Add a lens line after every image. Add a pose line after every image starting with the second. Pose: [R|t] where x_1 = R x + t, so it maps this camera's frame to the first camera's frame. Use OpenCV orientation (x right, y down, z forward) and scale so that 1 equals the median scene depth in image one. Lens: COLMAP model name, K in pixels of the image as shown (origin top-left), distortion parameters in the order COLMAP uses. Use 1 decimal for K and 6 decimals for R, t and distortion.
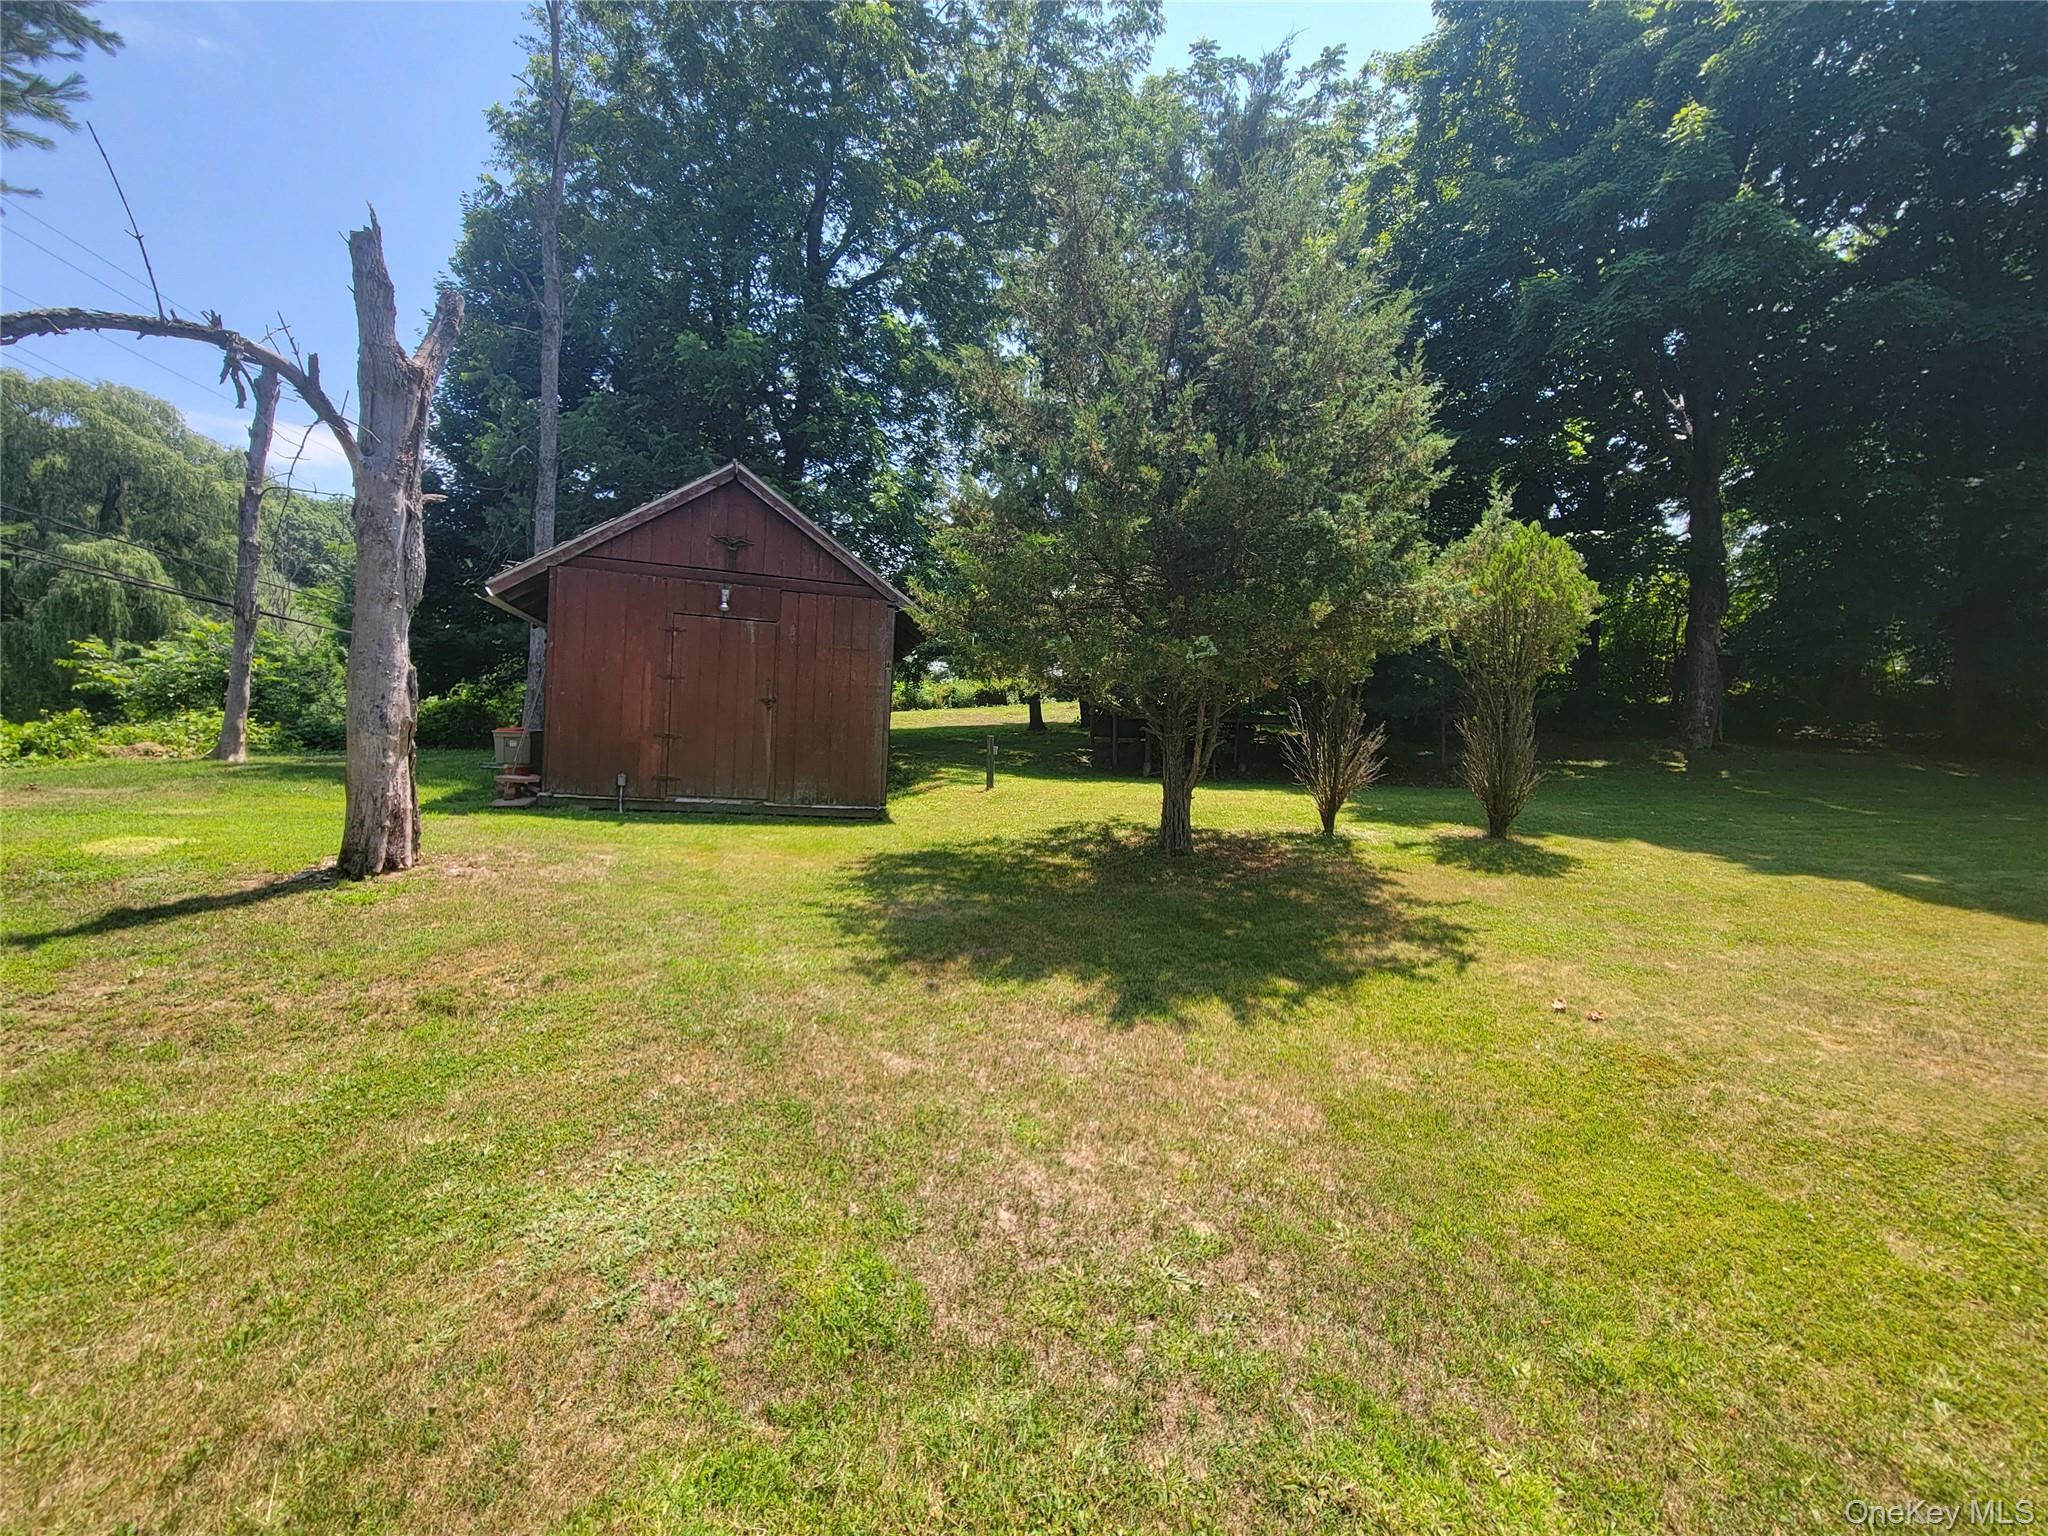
lens RADIAL K [[834.5, 0, 1026.6], [0, 834.5, 782.9], [0, 0, 1]] dist [0.000496, -0.000145]
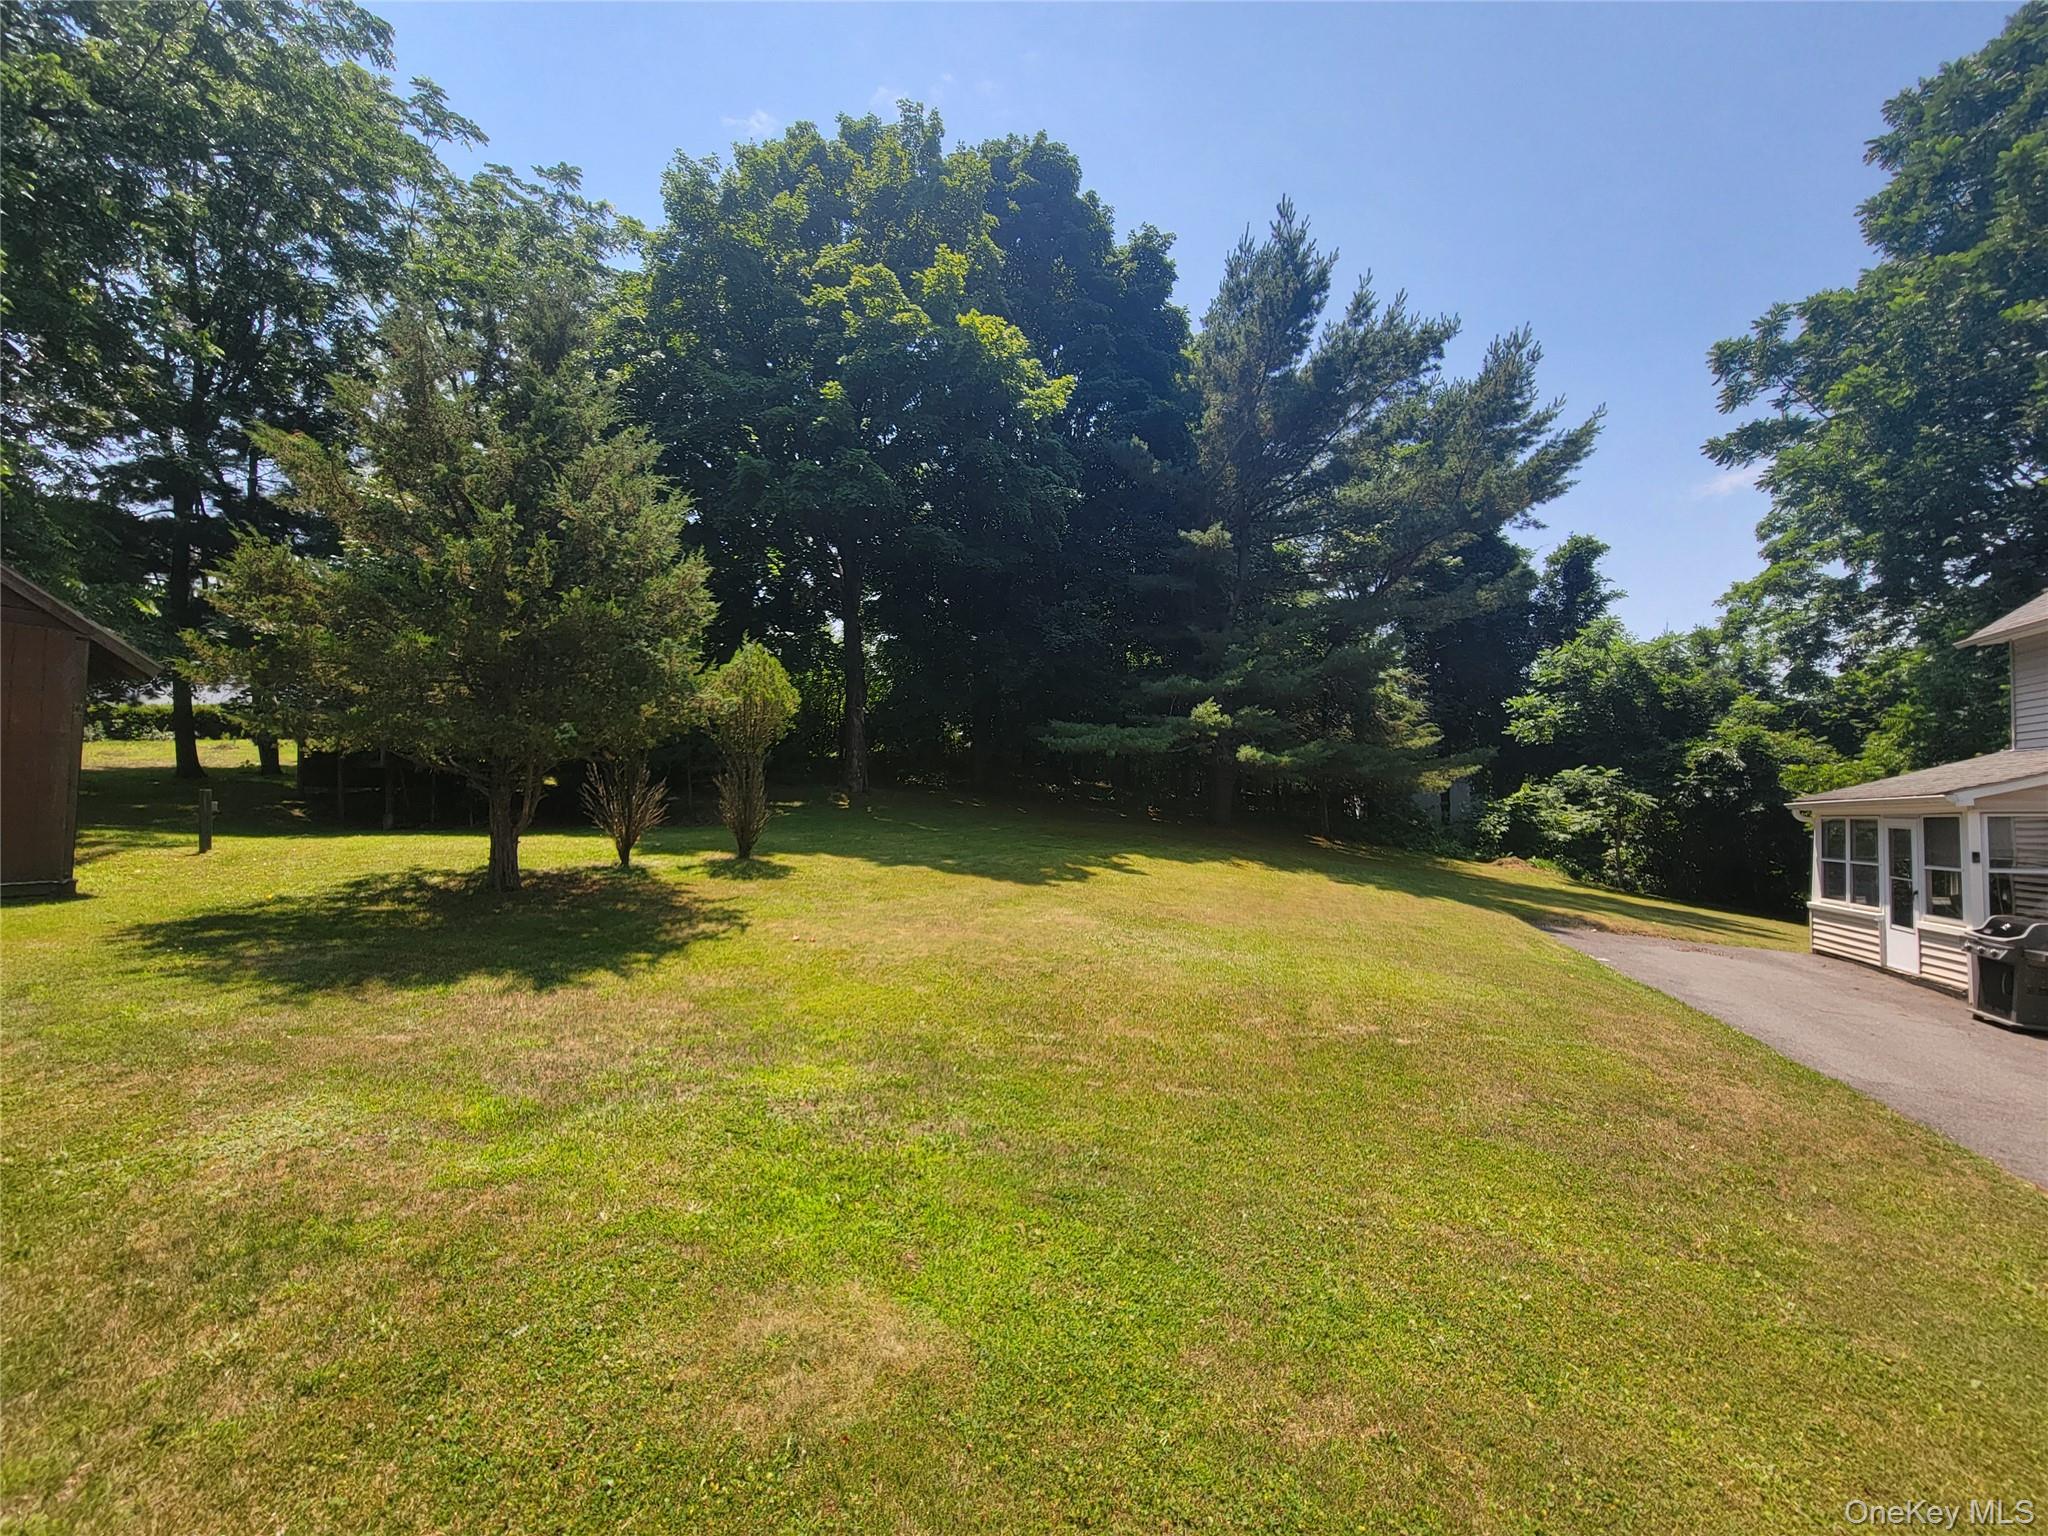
lens RADIAL K [[852.8, 0, 1019.6], [0, 852.8, 775.0], [0, 0, 1]] dist [0.010569, 0.000758]
pose [[0.648461, 0.000537, 0.761247, -0.276628], [0.044334, 0.998276, -0.038470, 0.000383], [-0.759956, 0.058696, 0.647319, -0.358033]]
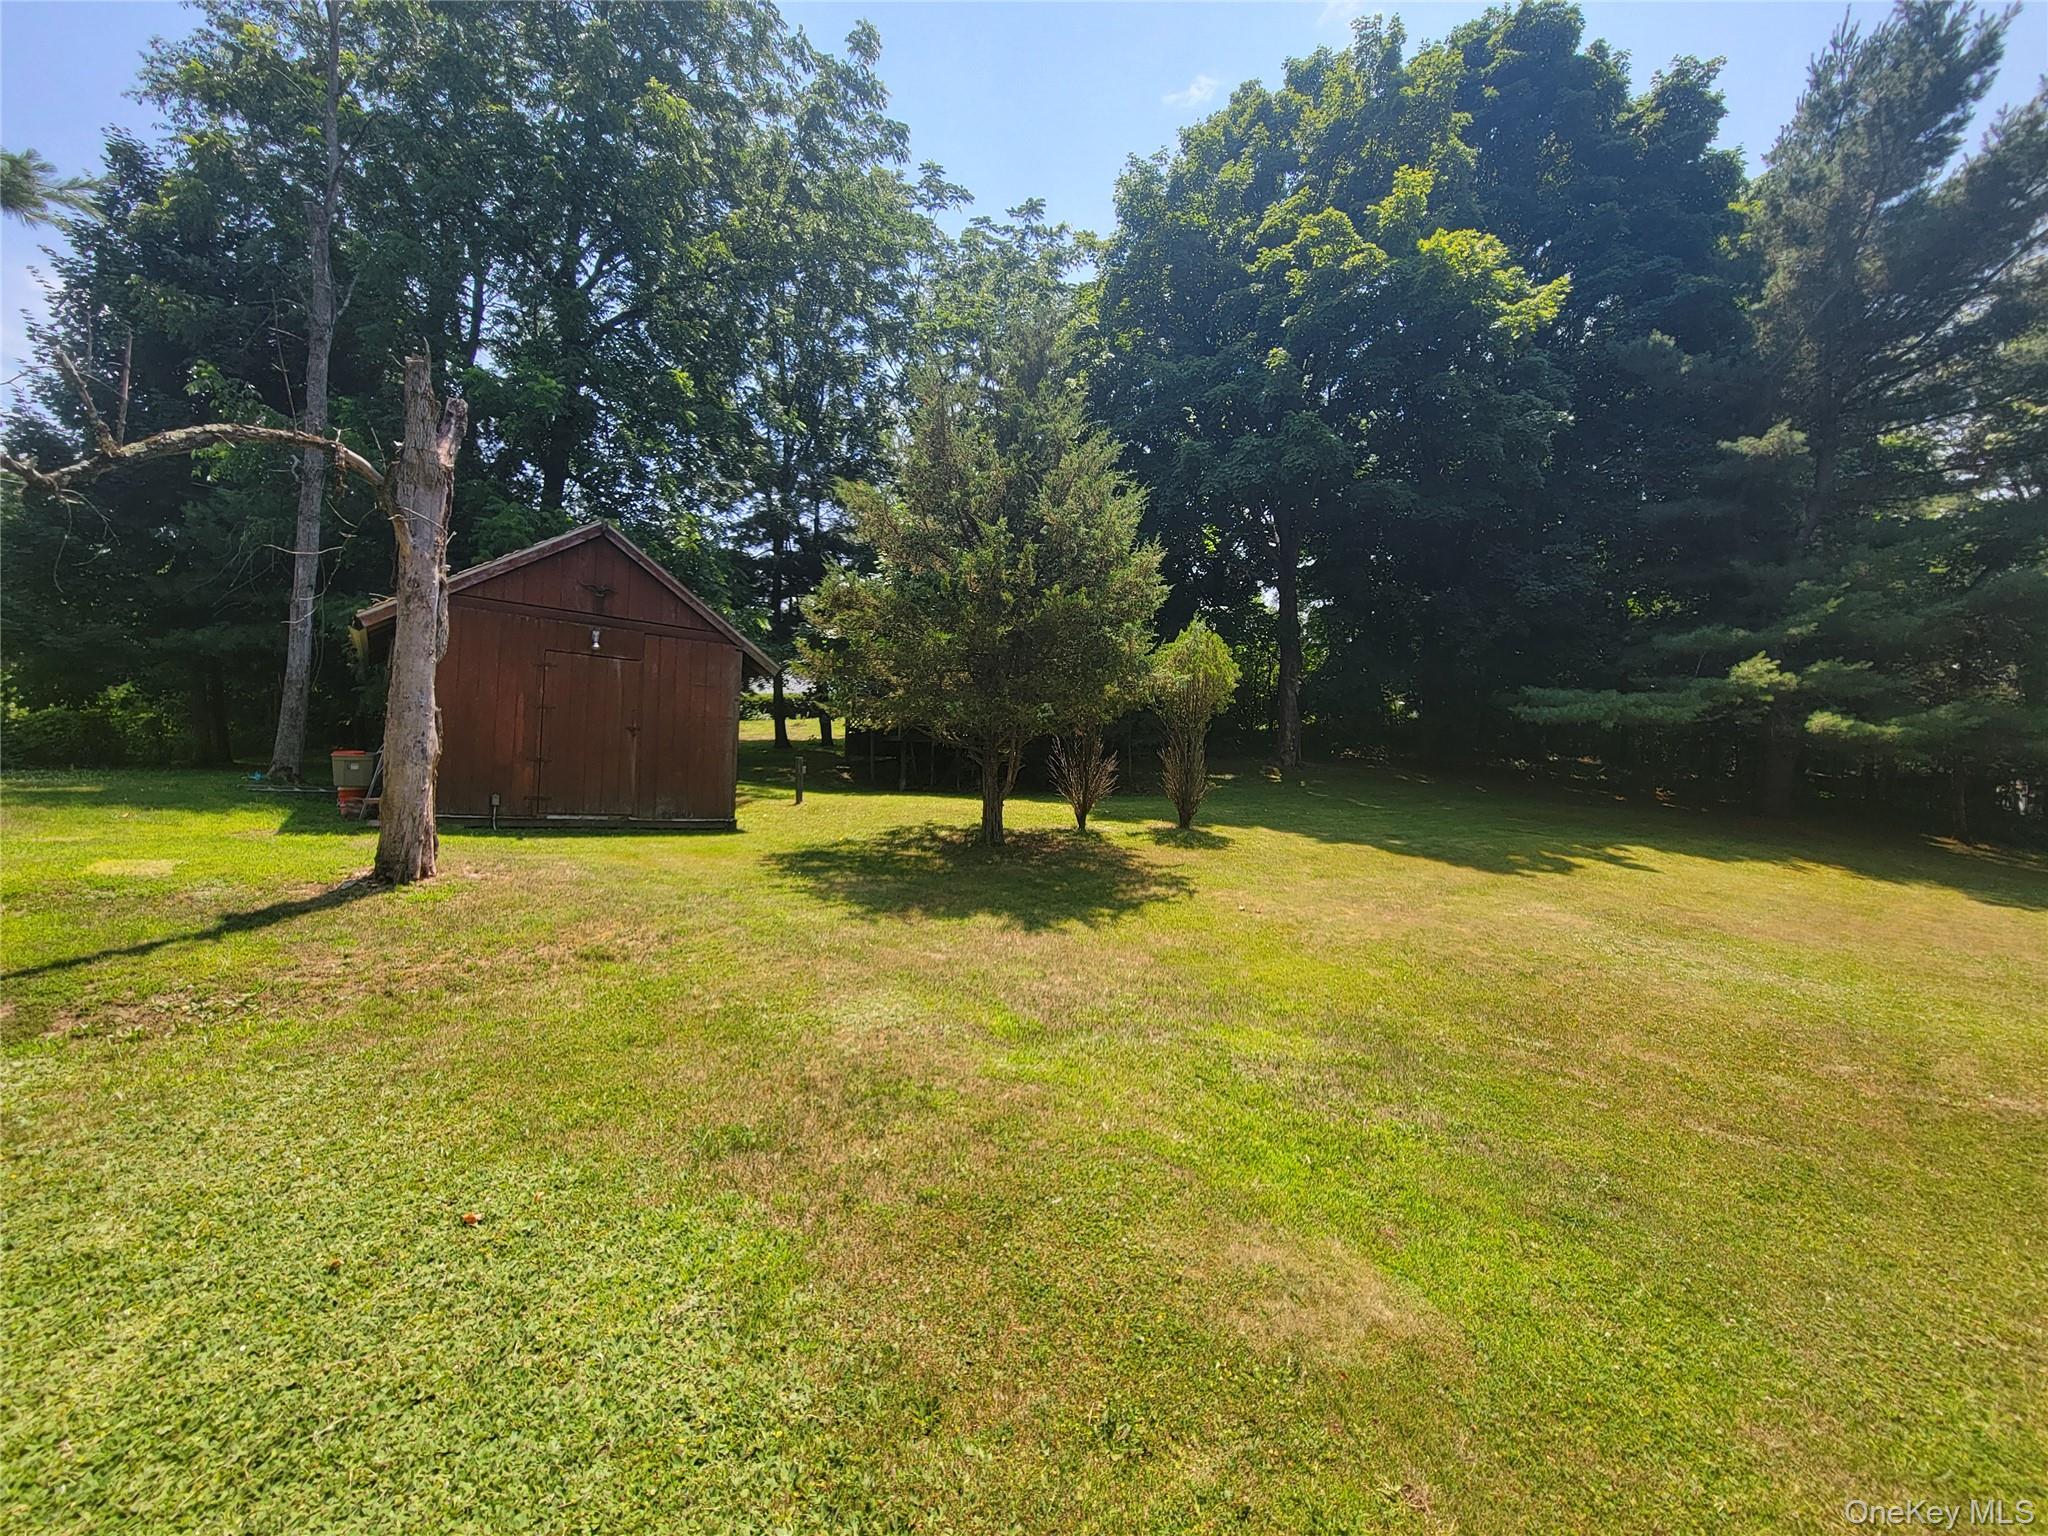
lens RADIAL K [[854.0, 0, 1018.4], [0, 854.0, 776.7], [0, 0, 1]] dist [0.013595, -0.005317]
pose [[0.928866, -0.007332, 0.370344, -0.318747], [0.015828, 0.999677, -0.019908, -0.000980], [-0.370078, 0.024353, 0.928681, -0.362154]]
